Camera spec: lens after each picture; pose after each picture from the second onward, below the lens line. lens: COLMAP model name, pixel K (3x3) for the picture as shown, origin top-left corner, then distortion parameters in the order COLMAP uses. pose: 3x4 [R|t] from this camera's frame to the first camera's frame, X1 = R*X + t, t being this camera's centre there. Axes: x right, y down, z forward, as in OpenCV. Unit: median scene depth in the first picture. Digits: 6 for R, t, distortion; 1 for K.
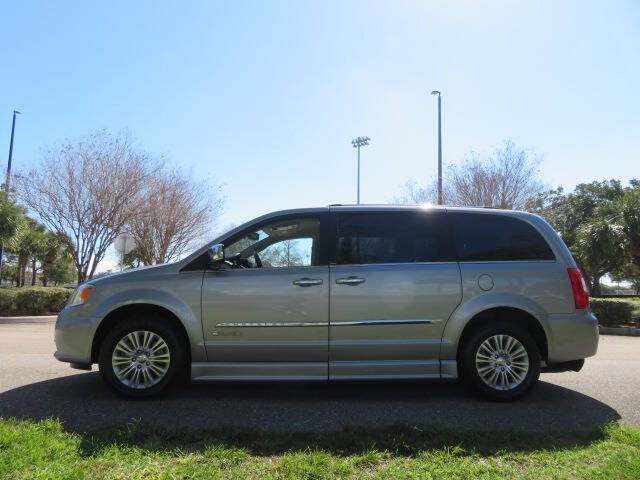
lens RADIAL K [[450.1, 0, 320.0], [0, 450.1, 240.0], [0, 0, 1]] dist [0.000111, 0.000667]
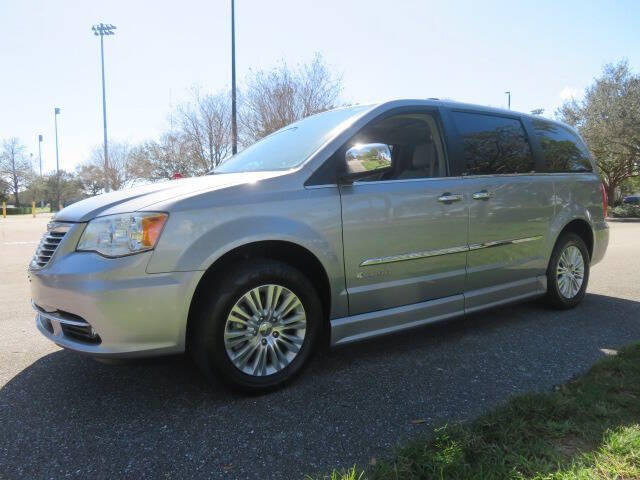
lens RADIAL K [[450.1, 0, 319.8], [0, 450.1, 236.3], [0, 0, 1]] dist [-0.003585, -0.000647]
pose [[0.852475, -0.064838, 0.518731, -0.617890], [-0.032473, 0.983795, 0.176333, 0.027270], [-0.521758, -0.167164, 0.836555, 0.448965]]
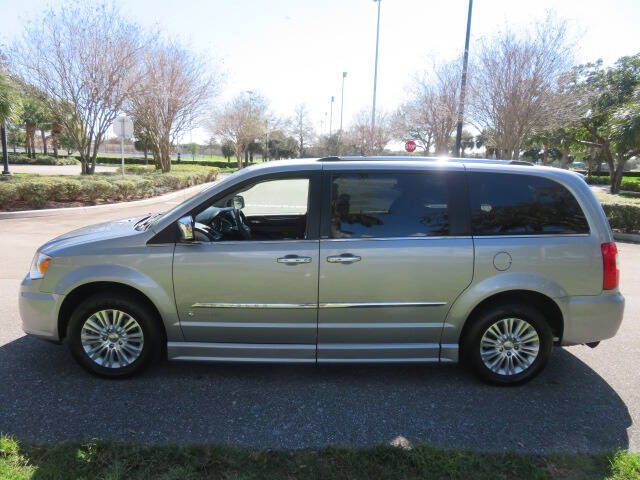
lens RADIAL K [[450.1, 0, 319.8], [0, 450.1, 236.3], [0, 0, 1]] dist [-0.003585, -0.000647]
pose [[0.999408, 0.021141, -0.027126, 0.043878], [-0.012714, 0.959988, 0.279753, -0.189035], [0.031955, -0.279242, 0.959689, 0.182641]]
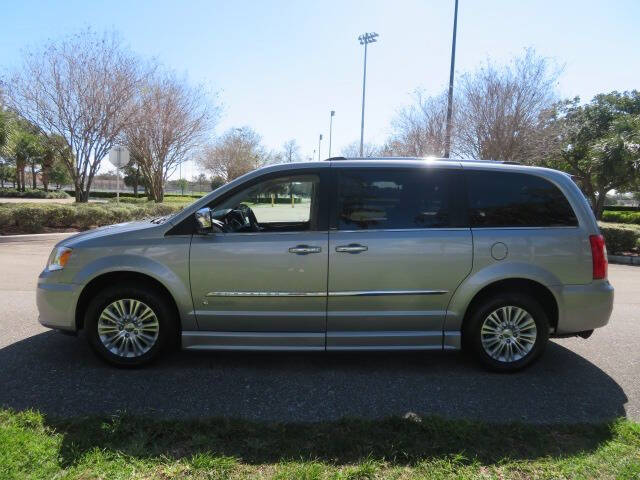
lens RADIAL K [[450.1, 0, 319.8], [0, 450.1, 236.3], [0, 0, 1]] dist [-0.003585, -0.000647]
pose [[0.999859, 0.016478, -0.003326, 0.005539], [-0.015460, 0.979055, 0.203009, -0.117637], [0.006601, -0.202929, 0.979171, 0.108432]]
